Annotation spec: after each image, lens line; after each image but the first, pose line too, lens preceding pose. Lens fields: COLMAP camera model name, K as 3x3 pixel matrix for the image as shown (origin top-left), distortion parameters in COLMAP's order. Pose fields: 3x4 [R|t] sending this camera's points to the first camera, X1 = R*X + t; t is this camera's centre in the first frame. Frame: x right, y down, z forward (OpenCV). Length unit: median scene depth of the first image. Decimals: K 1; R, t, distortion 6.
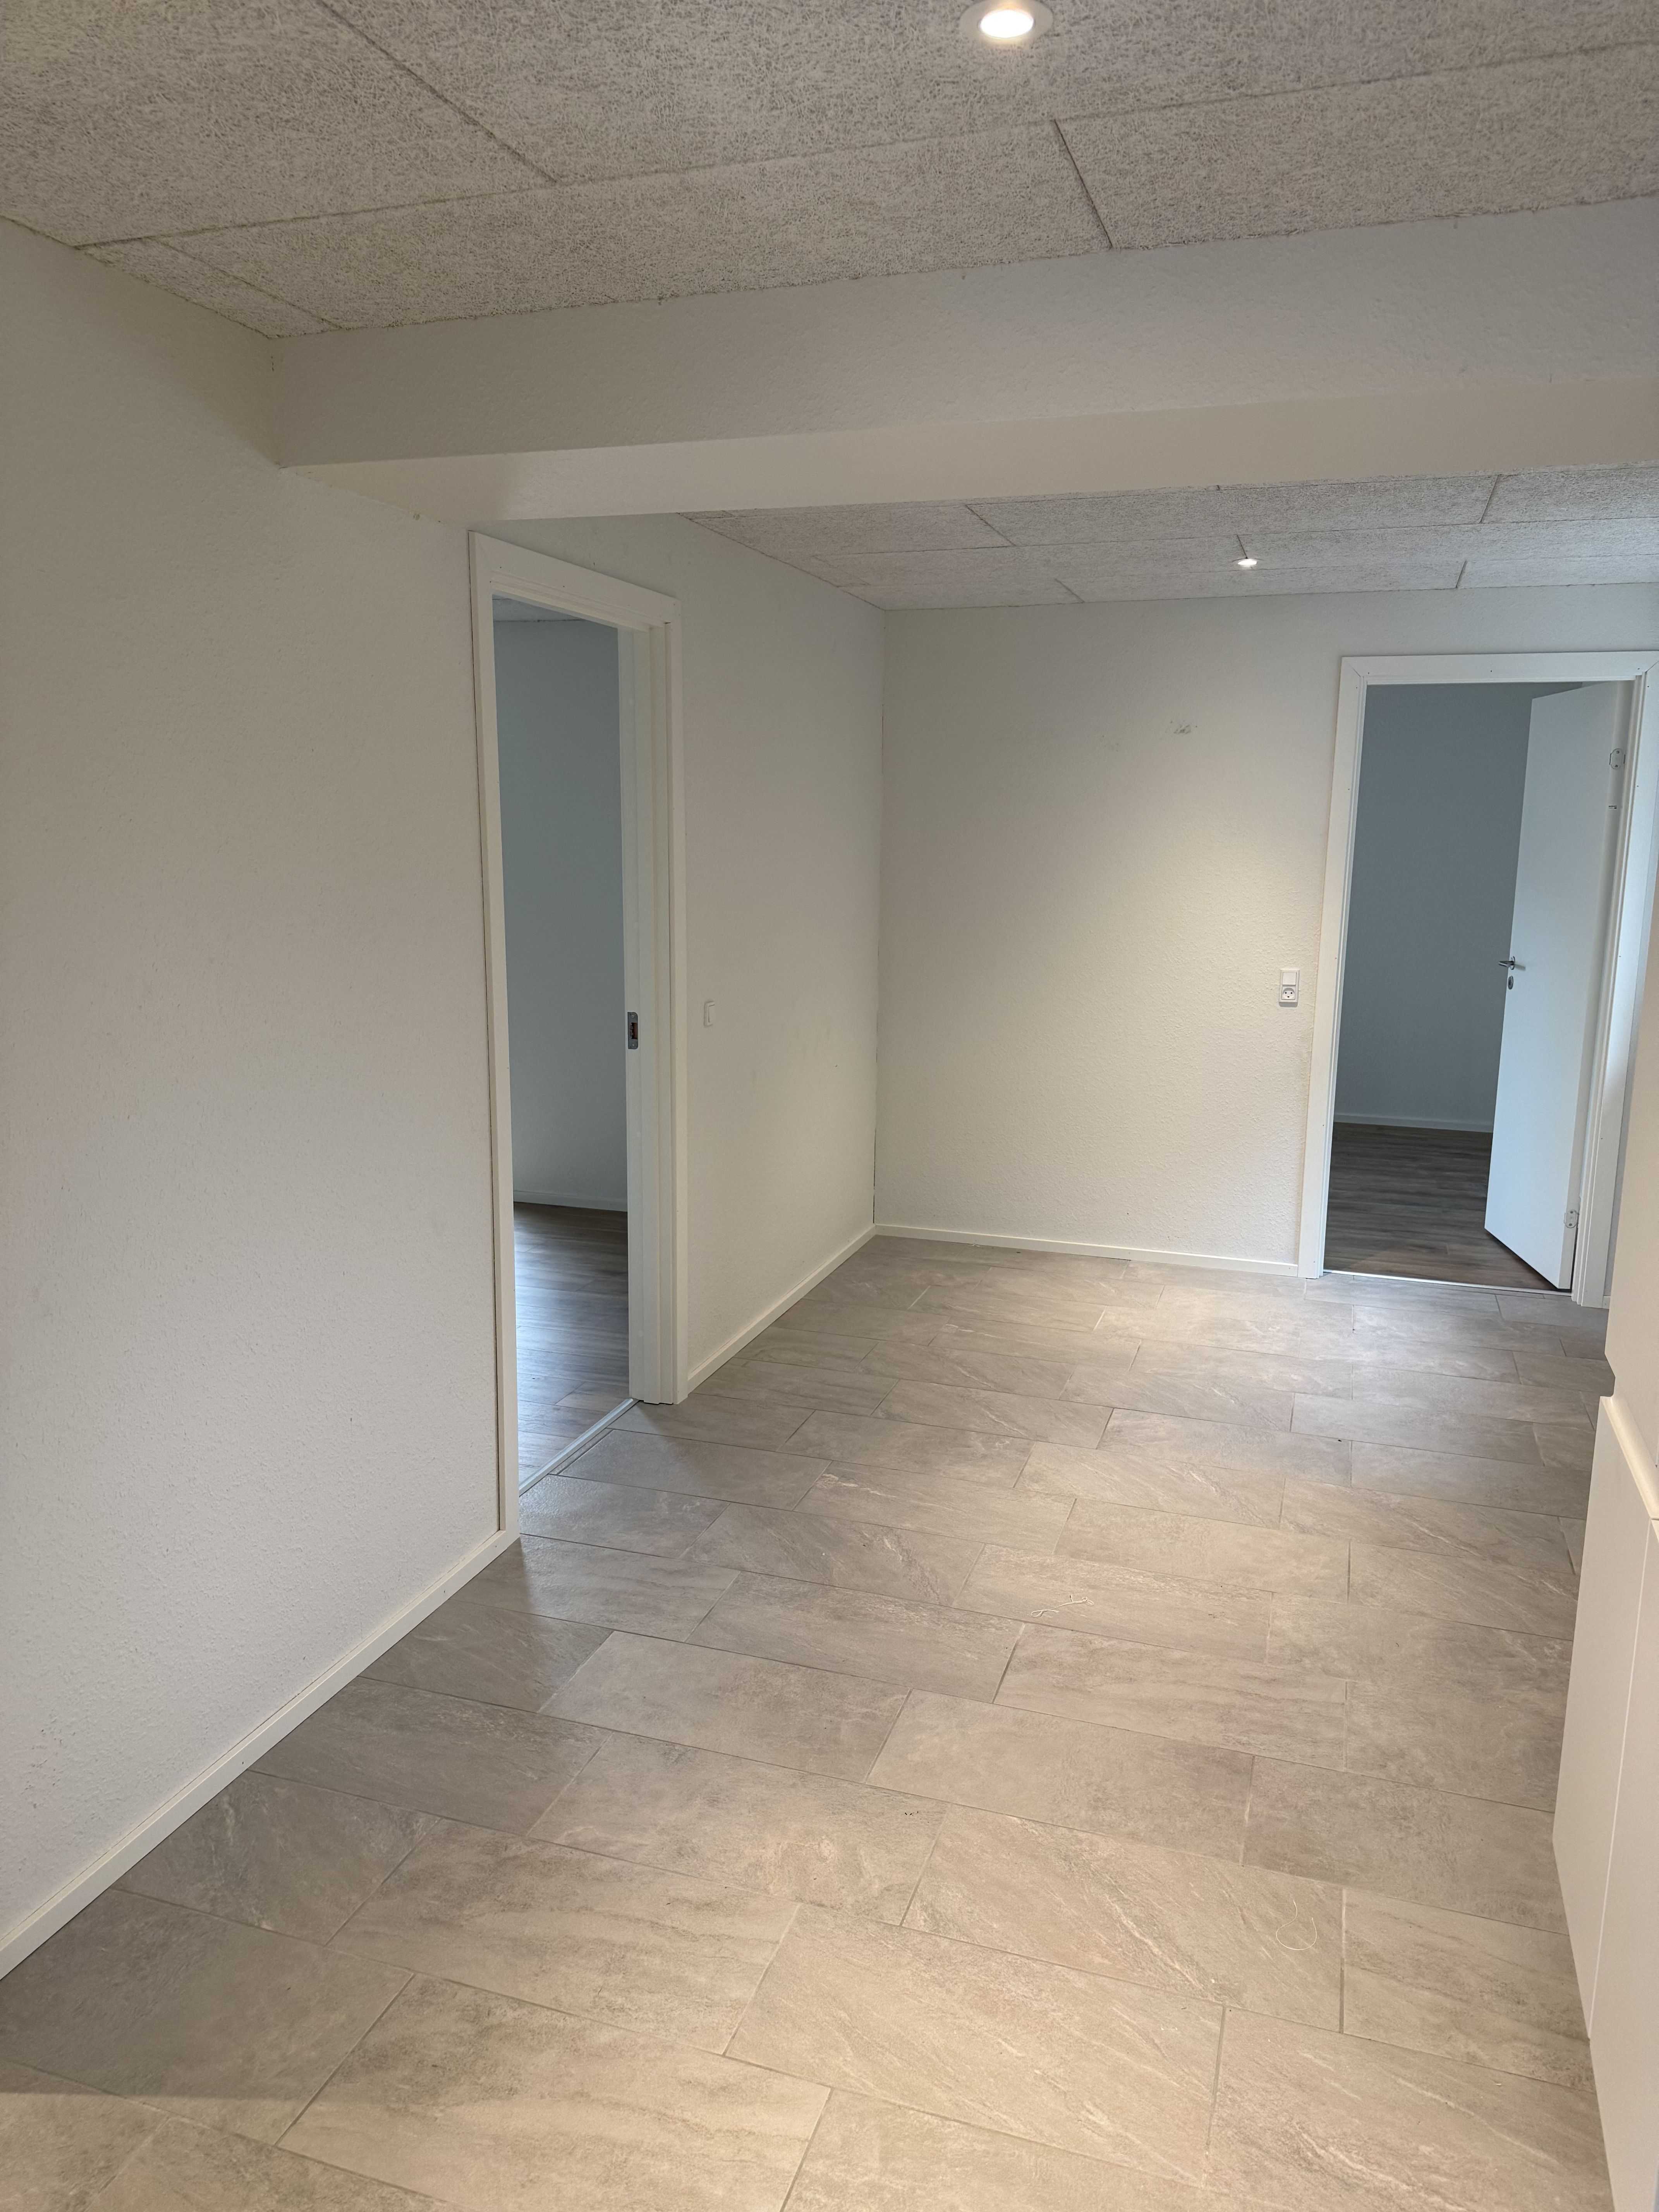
lens RADIAL K [[1558.5, 0, 819.3], [0, 1558.5, 1121.1], [0, 0, 1]] dist [0.007067, -0.007520]
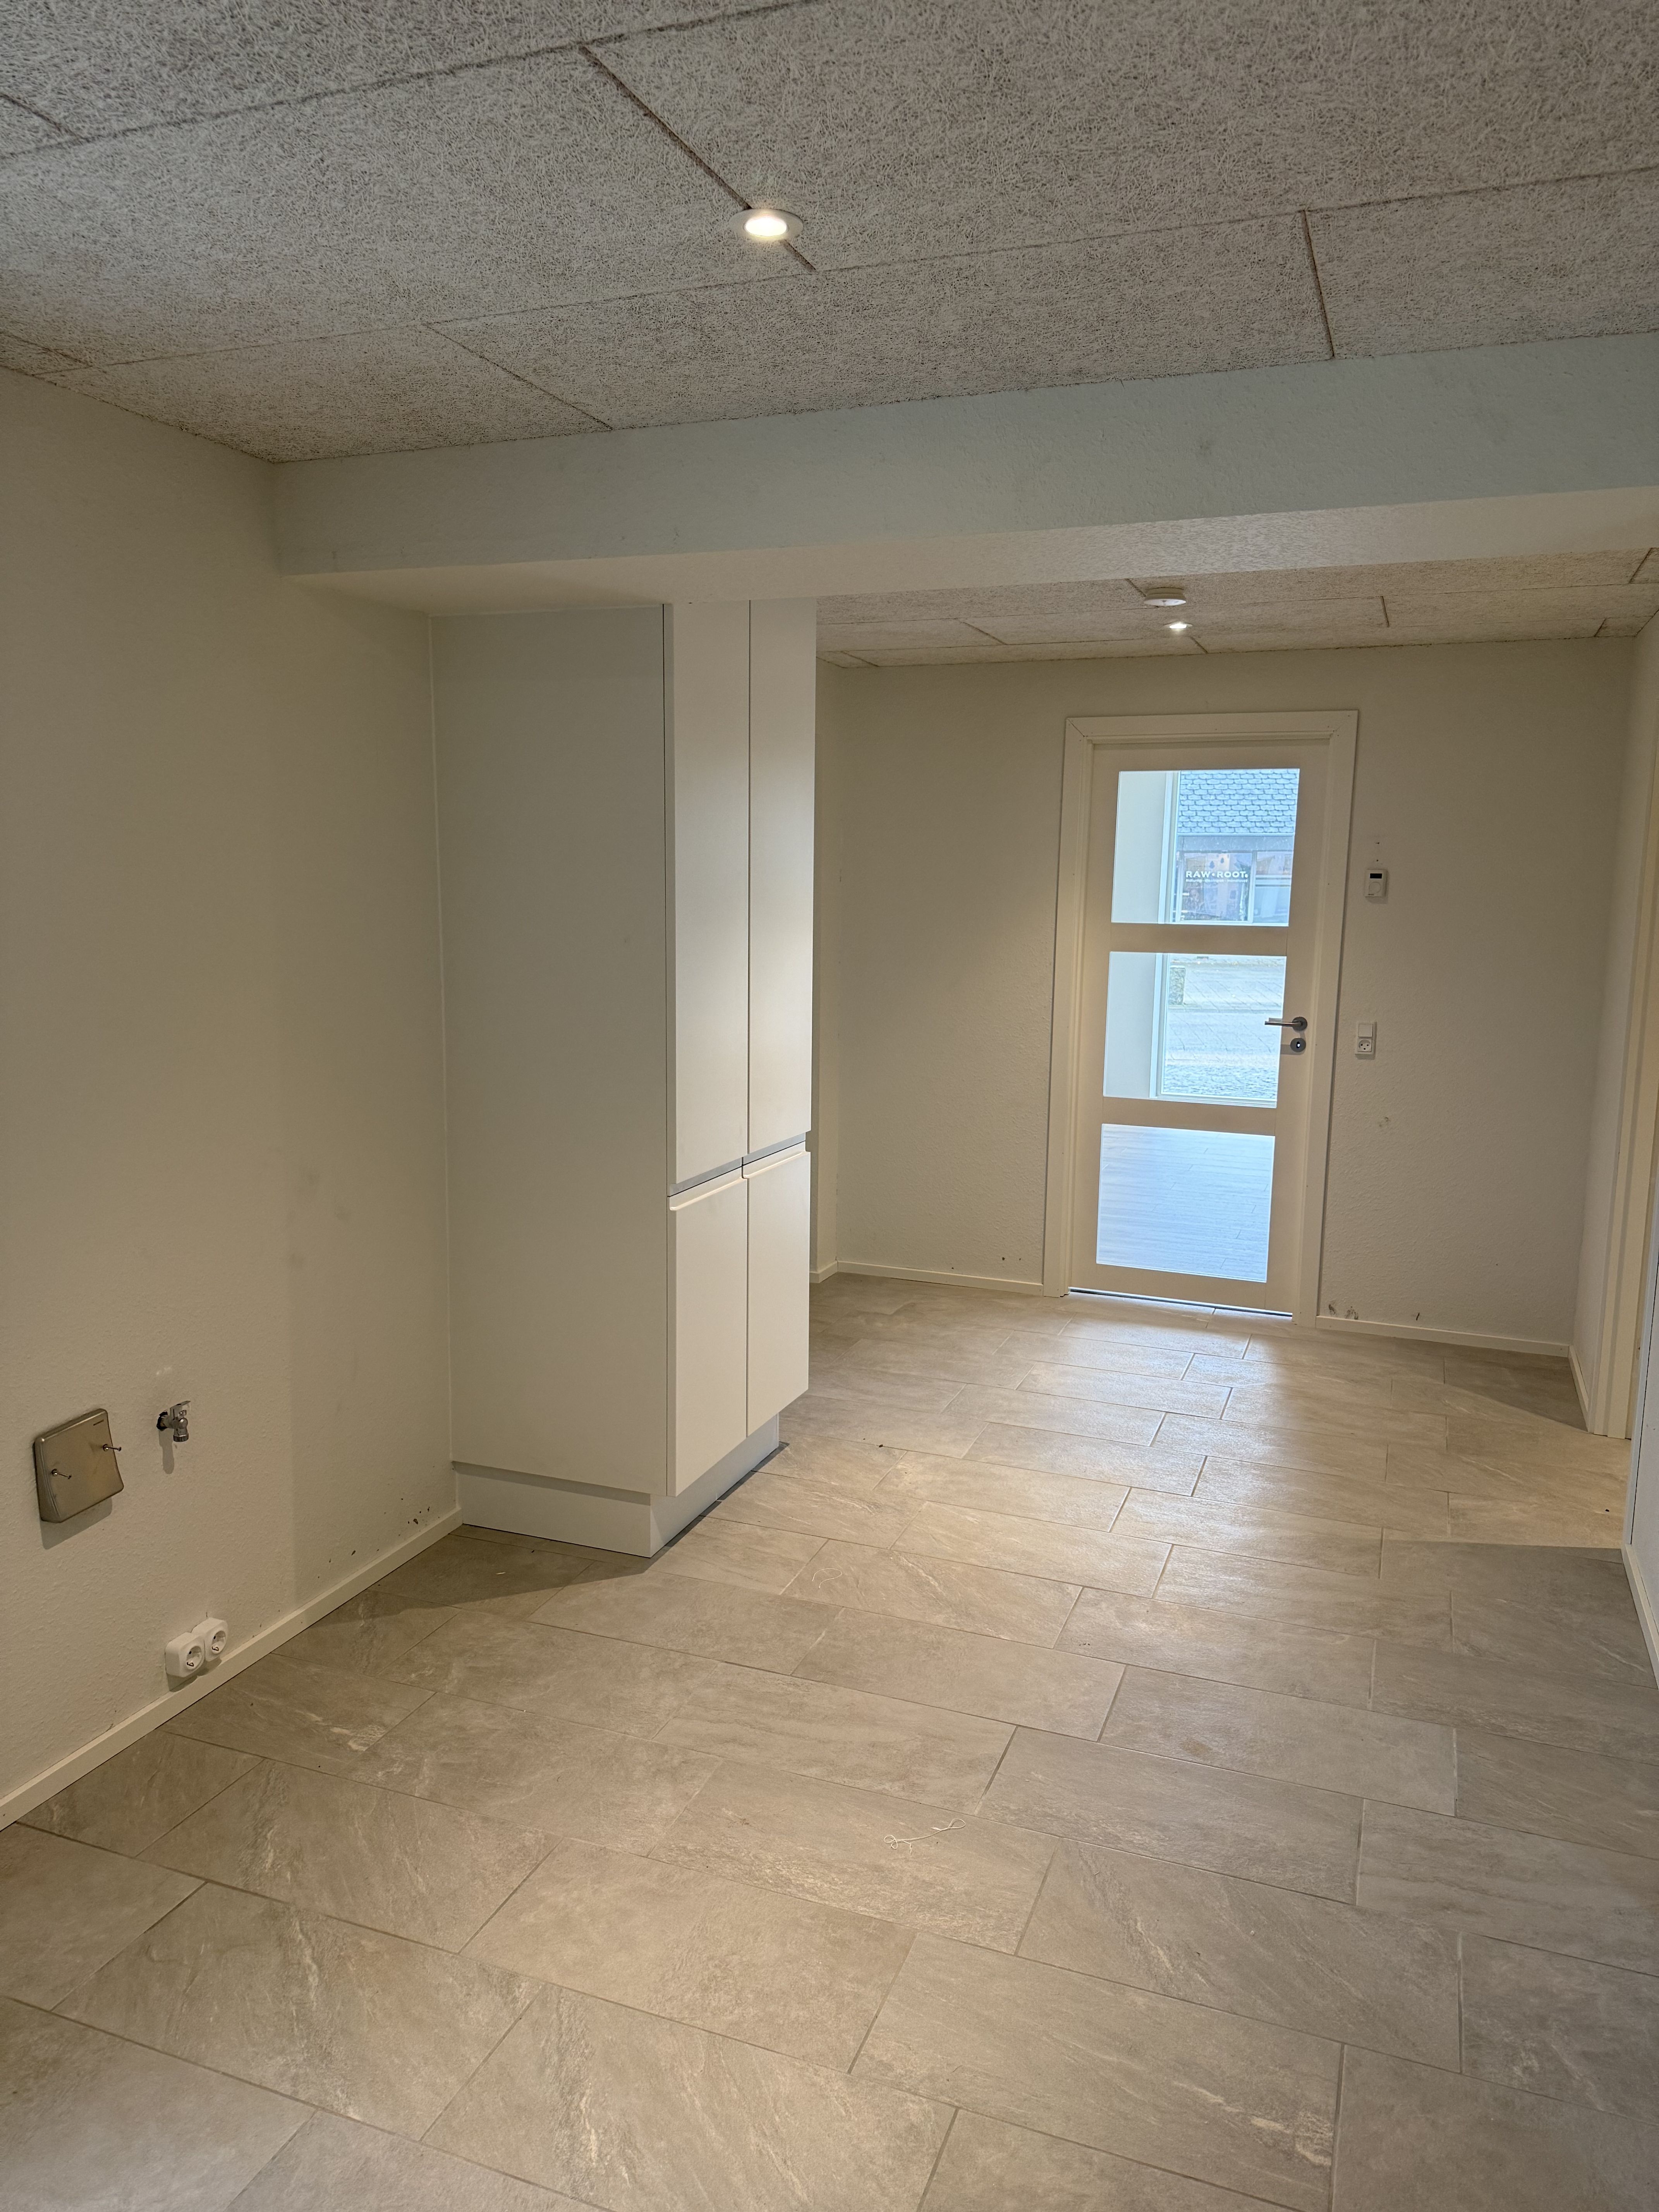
lens RADIAL K [[1558.5, 0, 819.3], [0, 1558.5, 1121.1], [0, 0, 1]] dist [0.007067, -0.007520]
pose [[-0.998865, -0.028257, 0.038357, 0.214302], [-0.013256, 0.938164, 0.345937, -0.356718], [-0.045760, 0.345036, -0.937473, 1.843744]]
